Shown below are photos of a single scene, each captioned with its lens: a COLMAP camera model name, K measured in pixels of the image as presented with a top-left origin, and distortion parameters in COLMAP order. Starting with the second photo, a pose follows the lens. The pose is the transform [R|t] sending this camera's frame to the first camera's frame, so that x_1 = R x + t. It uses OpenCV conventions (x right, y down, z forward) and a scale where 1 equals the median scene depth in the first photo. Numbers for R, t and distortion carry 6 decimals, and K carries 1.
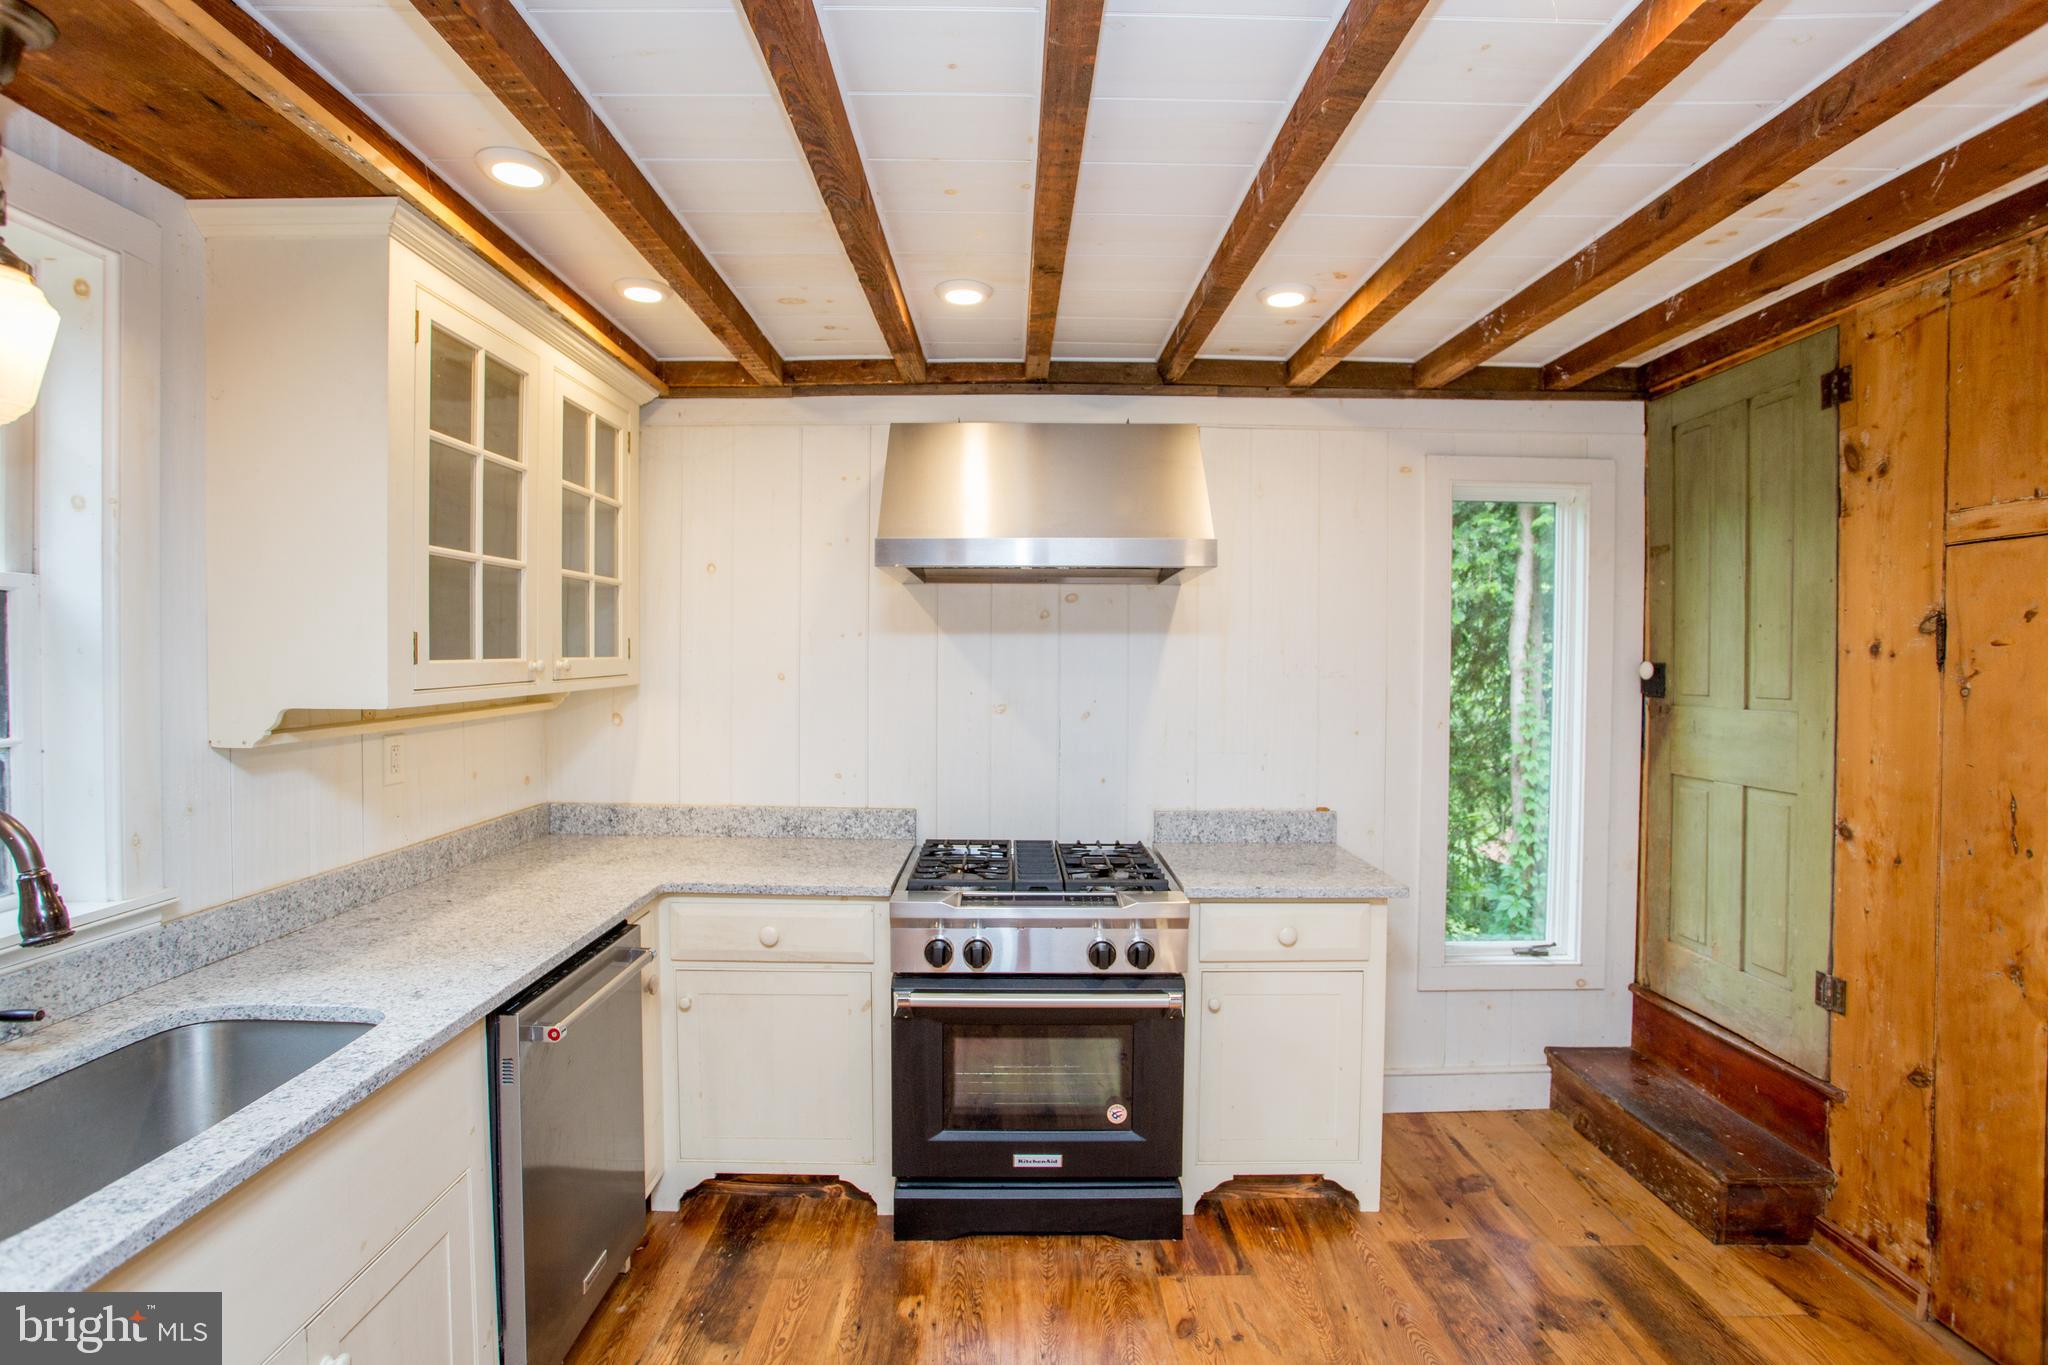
lens RADIAL K [[1002.1, 0, 1022.9], [0, 1002.1, 665.3], [0, 0, 1]] dist [-0.072333, 0.028204]
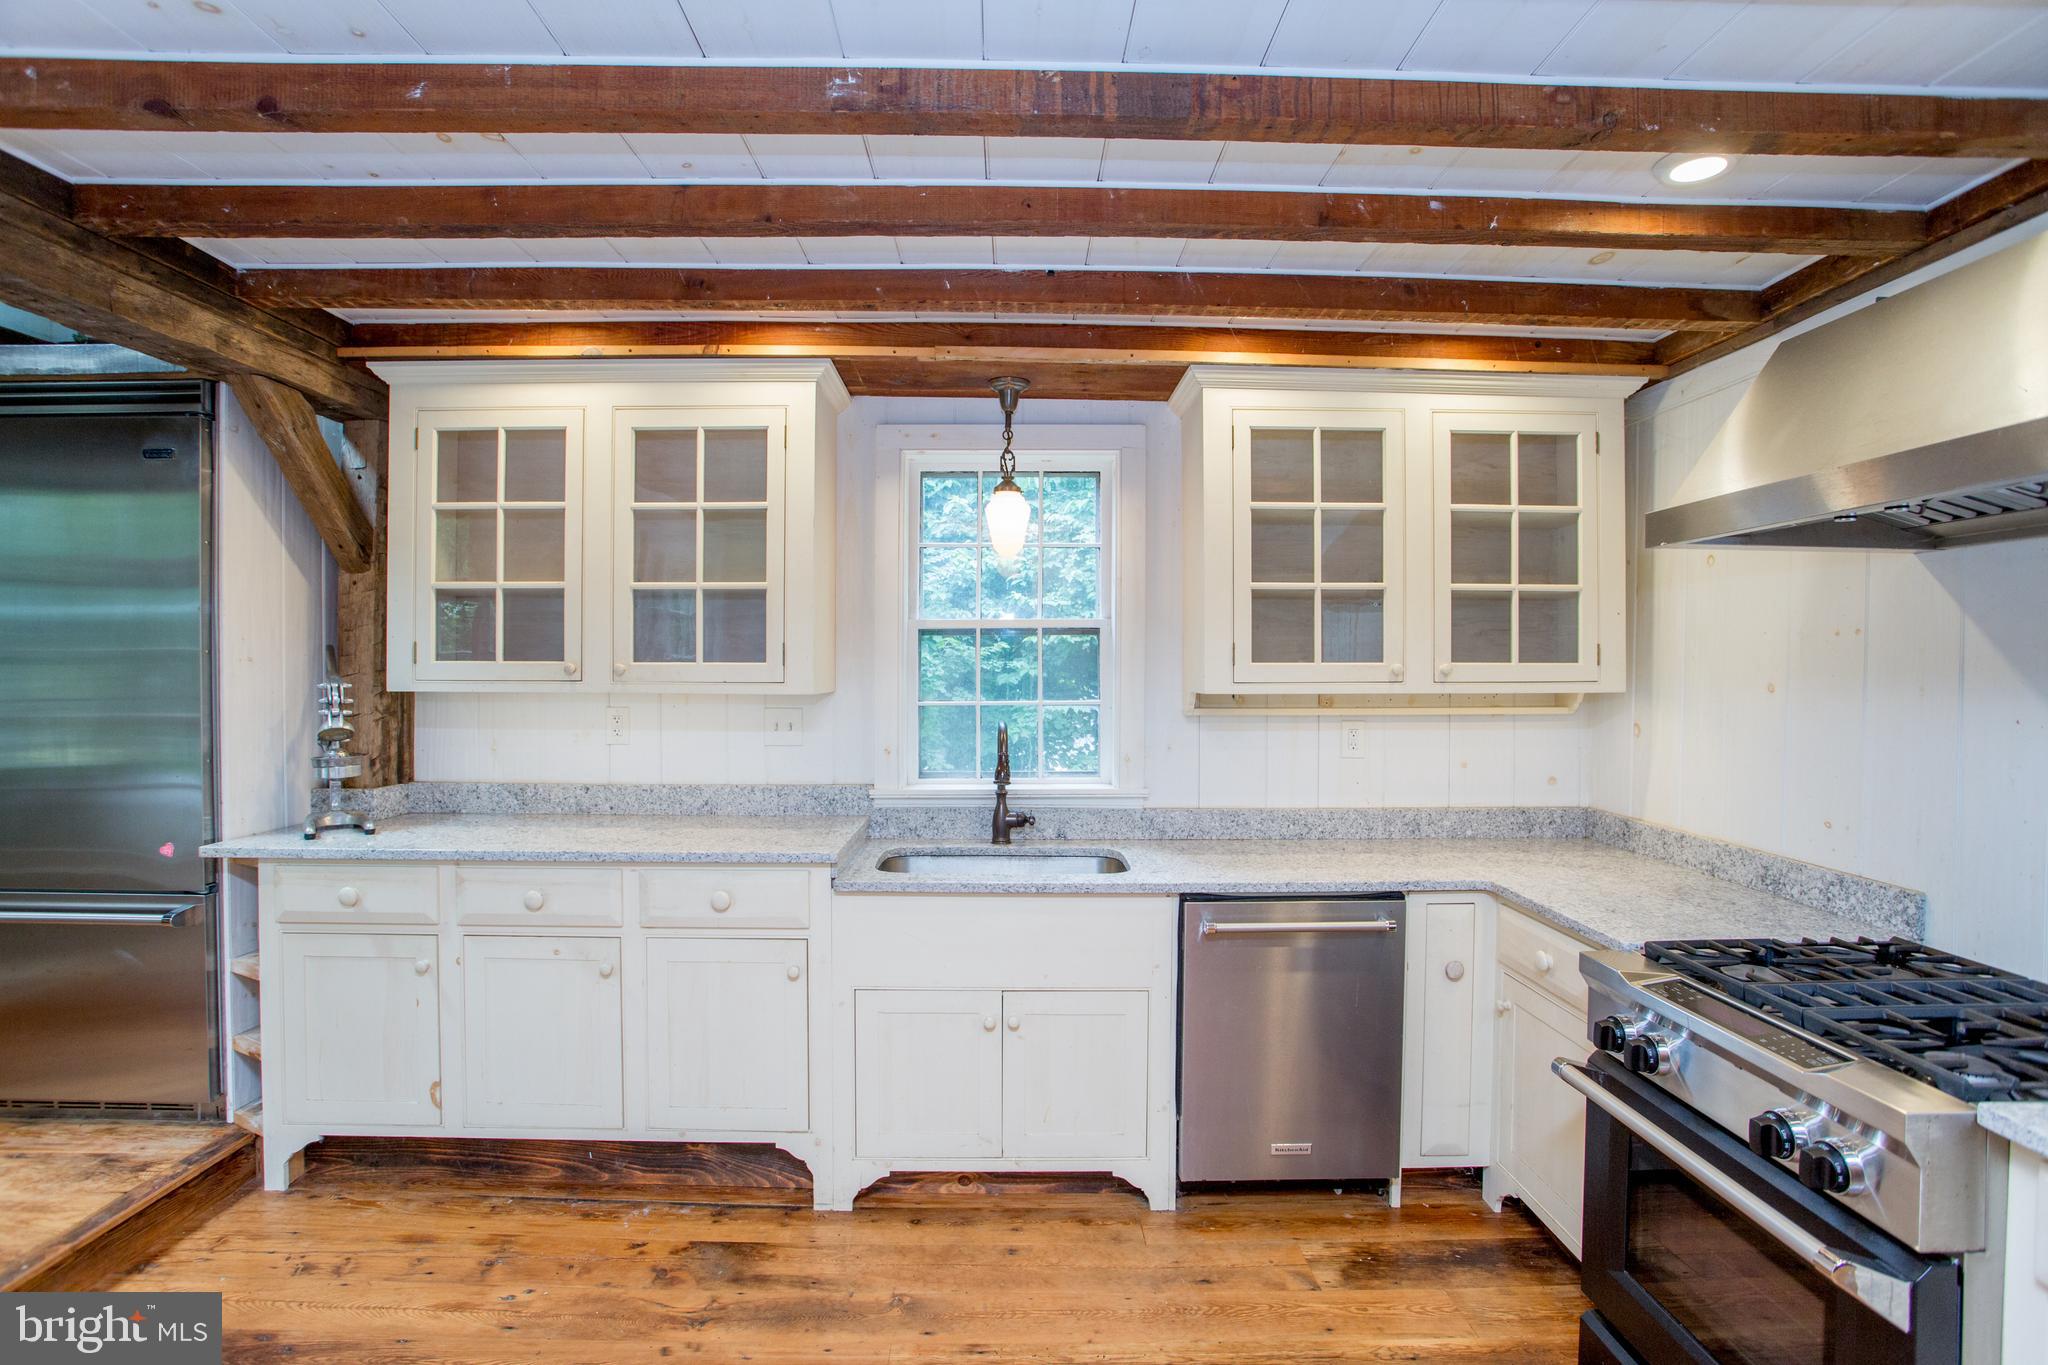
lens RADIAL K [[1002.1, 0, 1021.4], [0, 1002.1, 673.3], [0, 0, 1]] dist [-0.072333, 0.028204]
pose [[-0.011771, 0.005197, -0.999917, 0.722741], [-0.013734, 0.999891, 0.005359, 0.005033], [0.999836, 0.013796, -0.011699, 0.568974]]
